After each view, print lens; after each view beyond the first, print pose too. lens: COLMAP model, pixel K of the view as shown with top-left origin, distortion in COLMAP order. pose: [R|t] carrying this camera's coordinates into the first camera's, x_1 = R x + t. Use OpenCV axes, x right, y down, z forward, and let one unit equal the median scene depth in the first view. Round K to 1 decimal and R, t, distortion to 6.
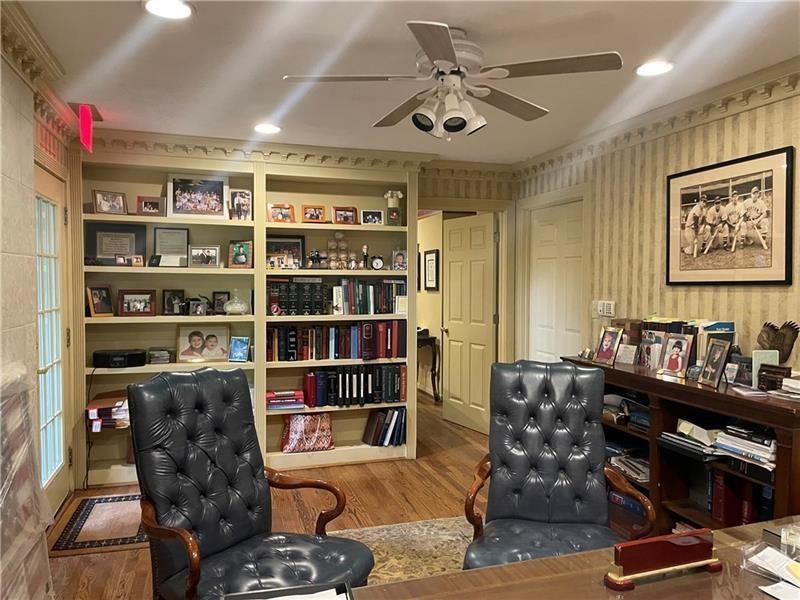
lens RADIAL K [[598.5, 0, 400.0], [0, 598.5, 300.0], [0, 0, 1]] dist [0.003754, 0.001926]
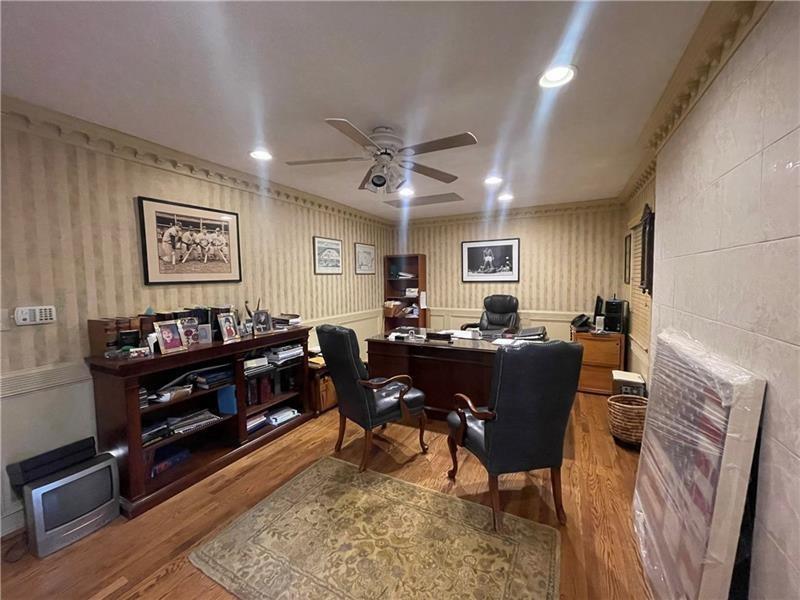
lens RADIAL K [[320.4, 0, 400.0], [0, 320.4, 300.0], [0, 0, 1]] dist [-0.001110, -0.000088]
pose [[-0.707364, -0.040832, 0.705669, -0.445000], [0.037688, 0.994731, 0.095336, -0.041524], [-0.705844, 0.094033, -0.702099, 1.217132]]
